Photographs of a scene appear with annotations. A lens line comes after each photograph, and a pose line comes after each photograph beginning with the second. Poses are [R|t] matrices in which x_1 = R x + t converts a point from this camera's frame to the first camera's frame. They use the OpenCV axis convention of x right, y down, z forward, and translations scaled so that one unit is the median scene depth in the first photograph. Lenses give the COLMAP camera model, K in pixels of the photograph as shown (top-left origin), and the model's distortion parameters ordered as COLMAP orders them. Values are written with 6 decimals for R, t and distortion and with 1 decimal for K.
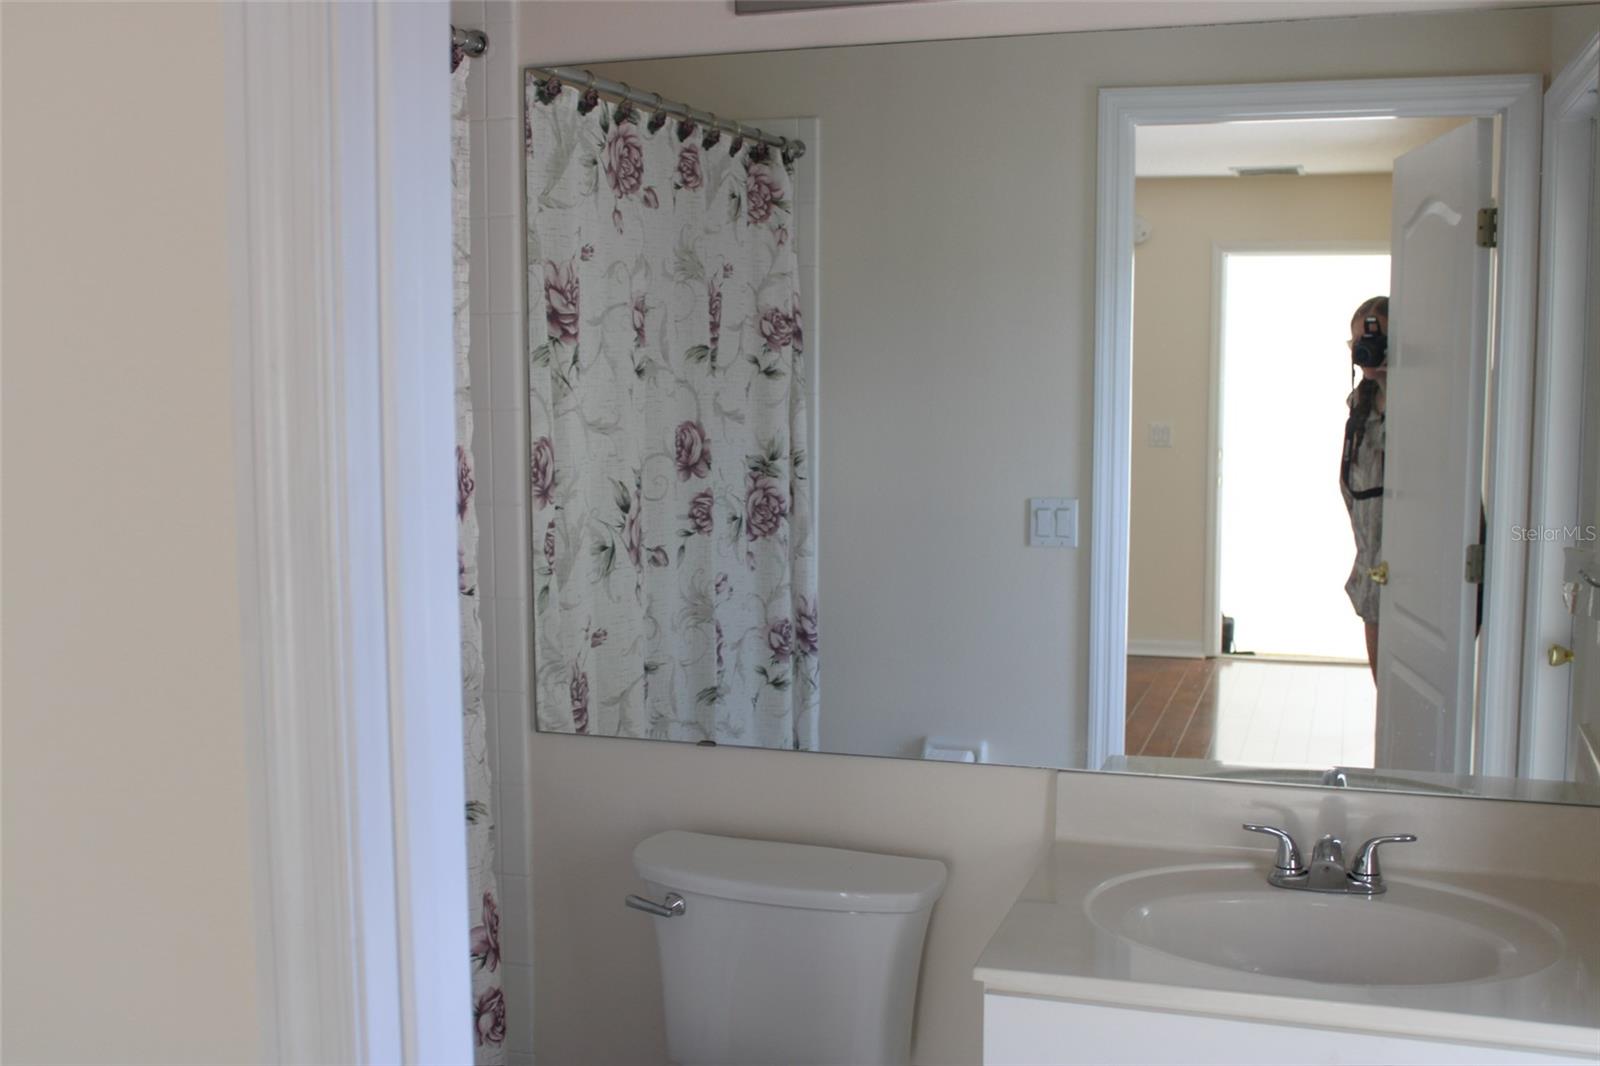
lens RADIAL K [[1746.1, 0, 797.2], [0, 1746.1, 542.4], [0, 0, 1]] dist [-0.087560, 0.000000]
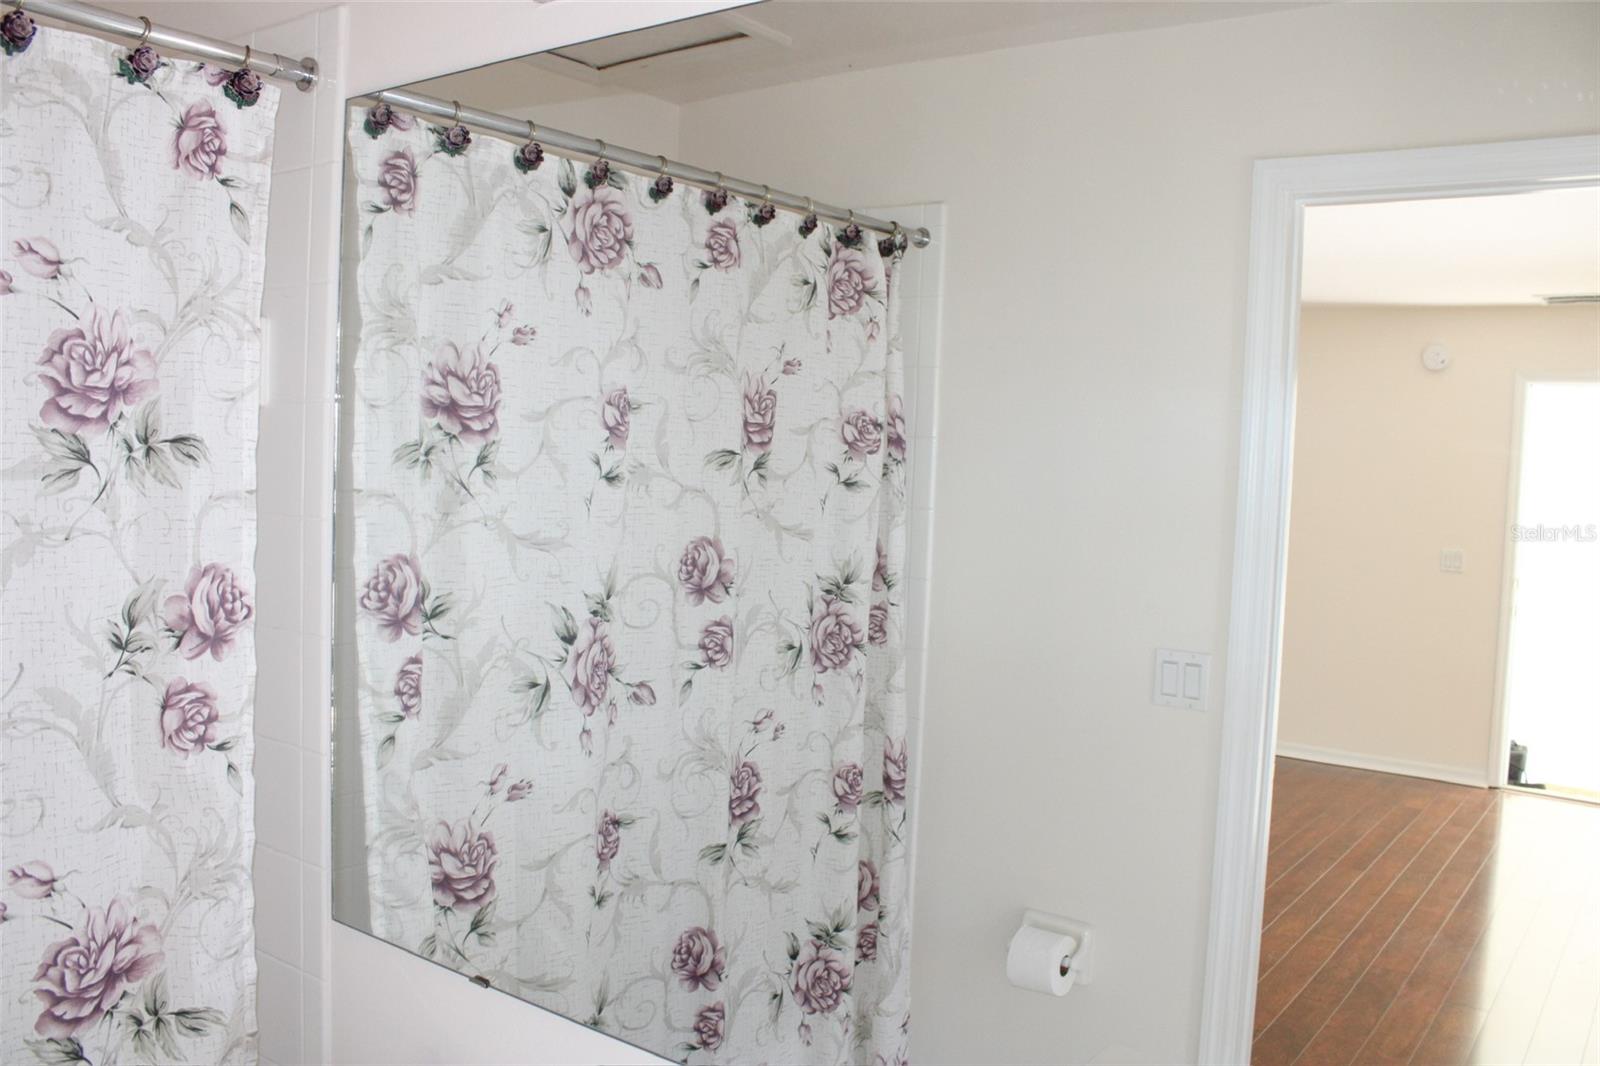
lens RADIAL K [[1370.9, 0, 800.8], [0, 1370.9, 539.5], [0, 0, 1]] dist [-0.113994, 0.032219]
pose [[0.952662, 0.058922, -0.298266, 0.185541], [-0.071908, 0.996874, -0.032741, -0.049480], [0.295404, 0.052639, 0.953921, 0.368144]]
